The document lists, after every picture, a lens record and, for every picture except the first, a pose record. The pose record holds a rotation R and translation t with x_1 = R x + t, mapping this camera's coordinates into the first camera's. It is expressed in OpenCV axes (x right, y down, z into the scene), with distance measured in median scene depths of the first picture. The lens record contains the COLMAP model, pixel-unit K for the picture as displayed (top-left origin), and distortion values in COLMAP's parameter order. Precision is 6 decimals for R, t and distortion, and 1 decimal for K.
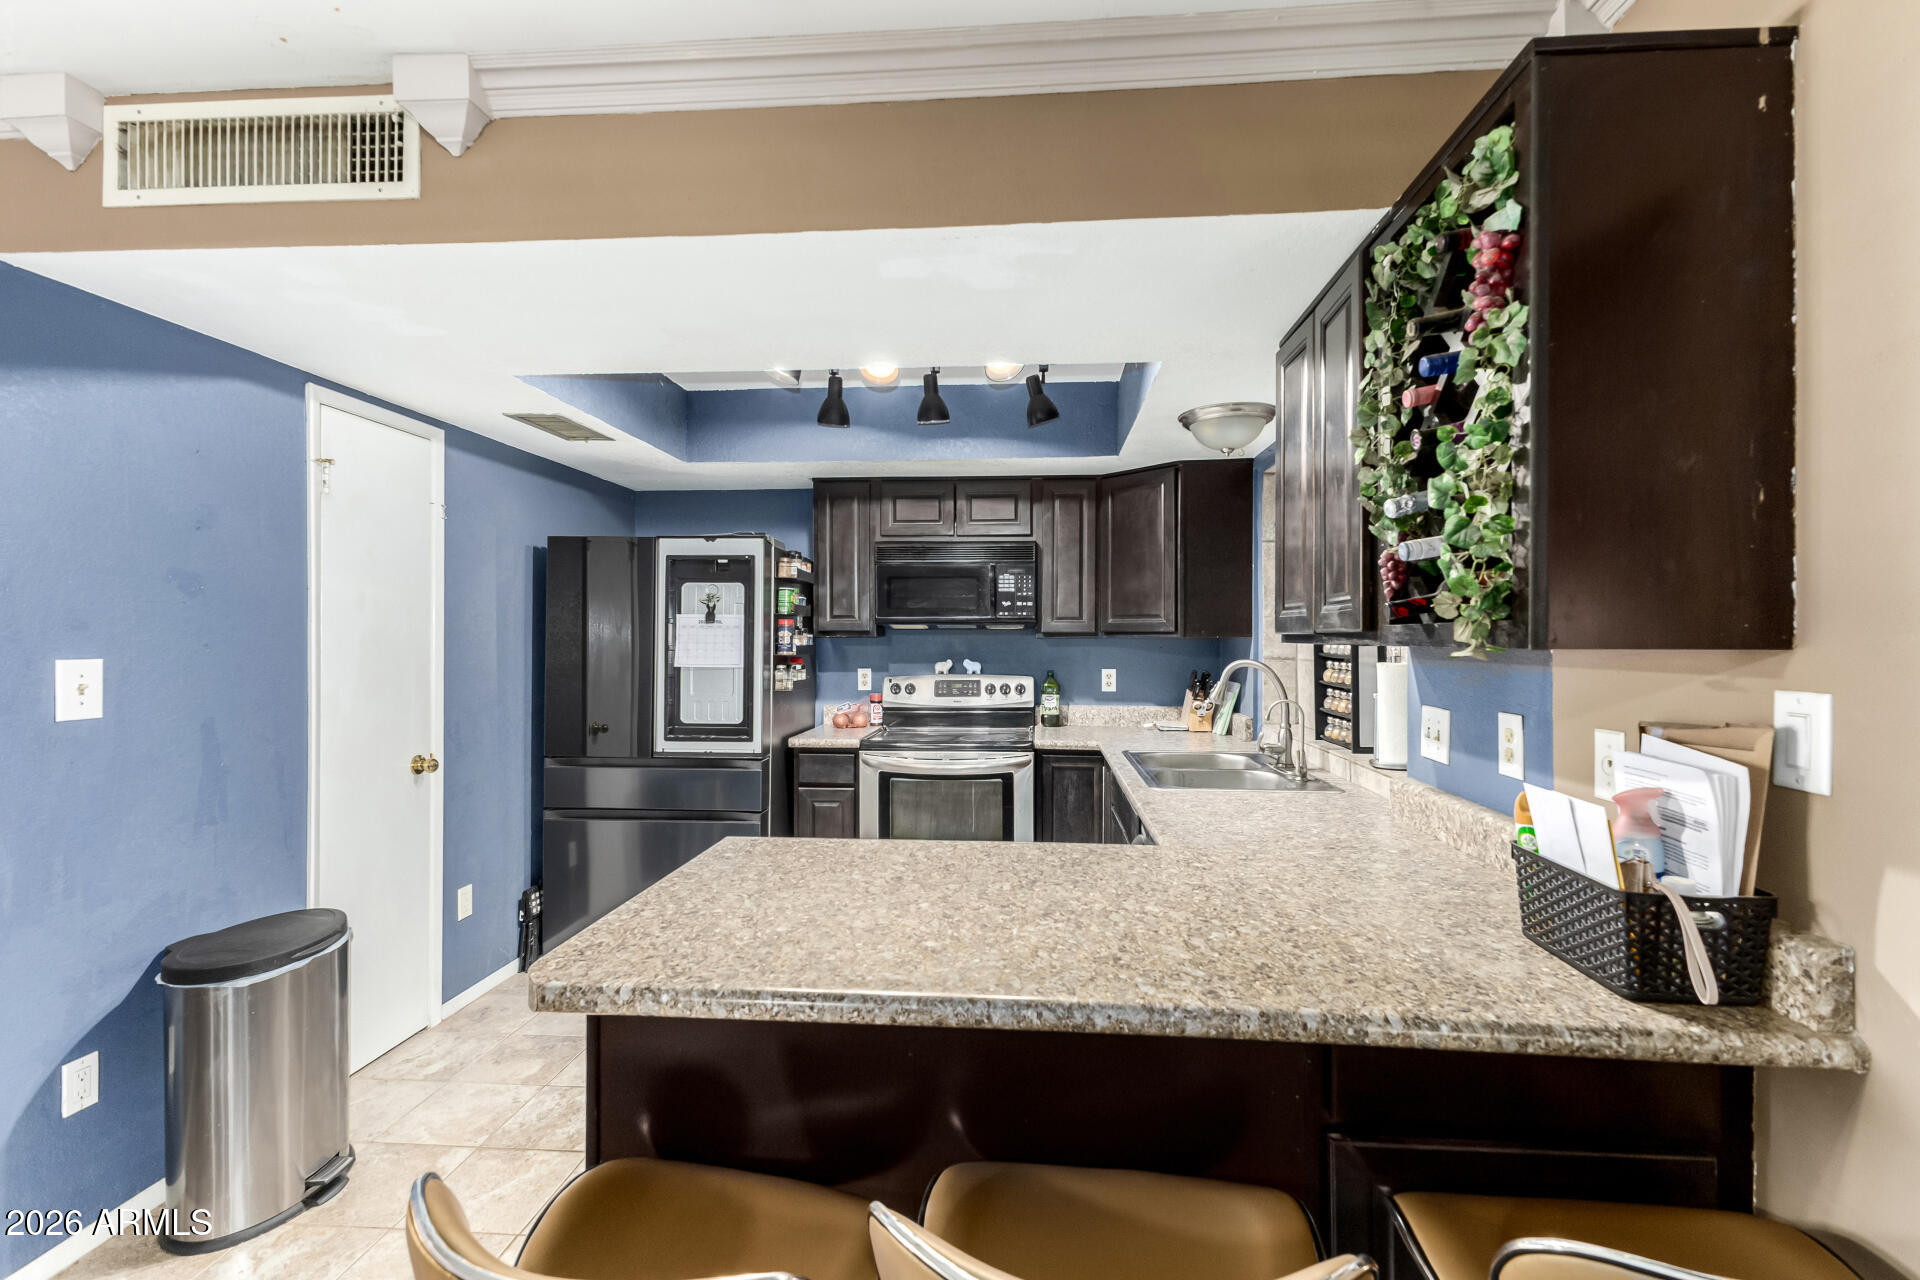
lens RADIAL K [[824.7, 0, 956.4], [0, 824.7, 631.5], [0, 0, 1]] dist [0.000666, -0.000876]
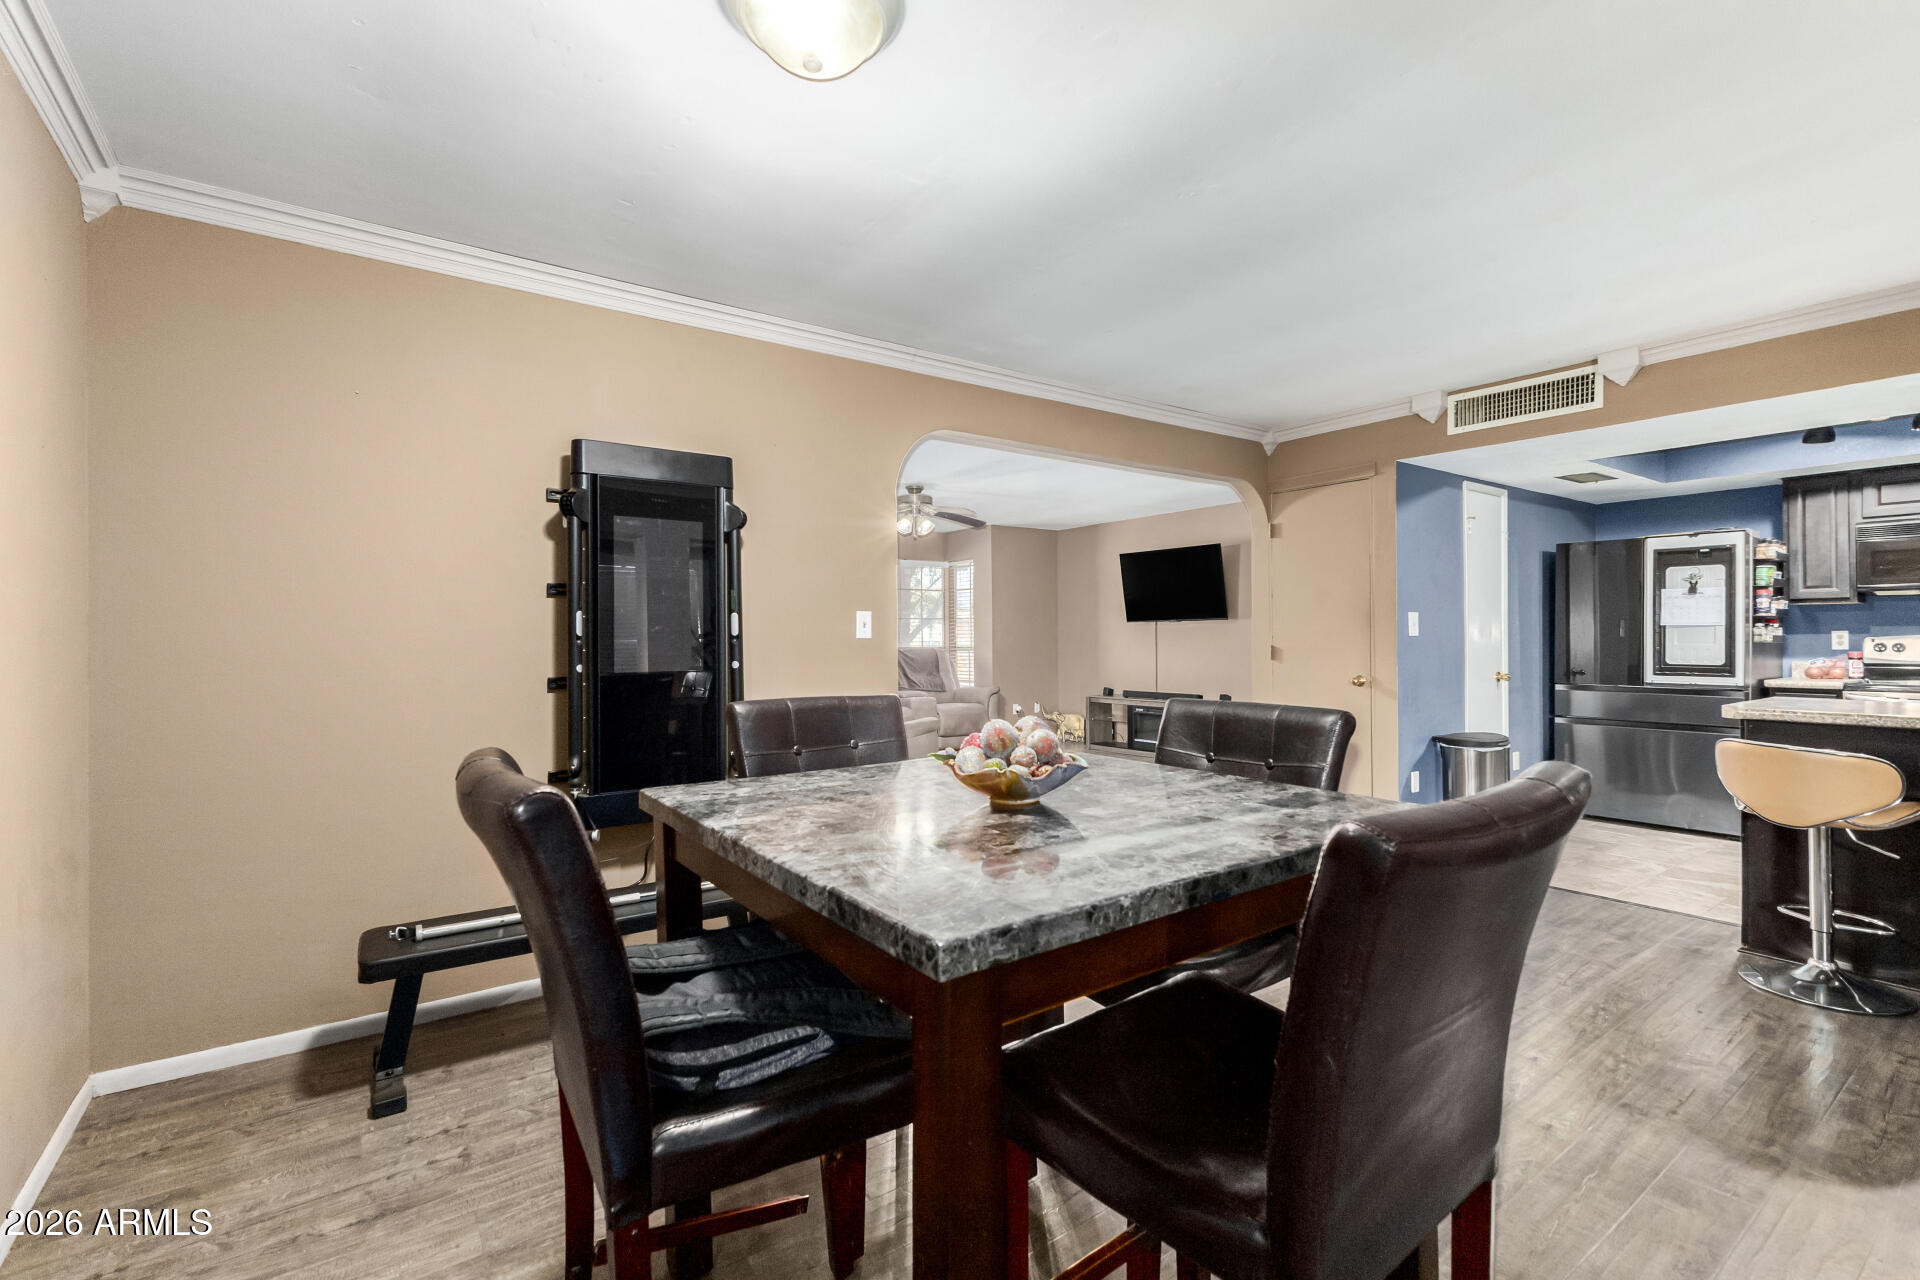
lens RADIAL K [[824.7, 0, 956.4], [0, 824.7, 631.5], [0, 0, 1]] dist [0.000666, -0.000876]
pose [[0.638053, -0.008520, -0.769946, -0.011236], [0.007127, 0.999961, -0.005160, 0.051671], [0.769960, -0.002195, 0.638089, -0.886274]]
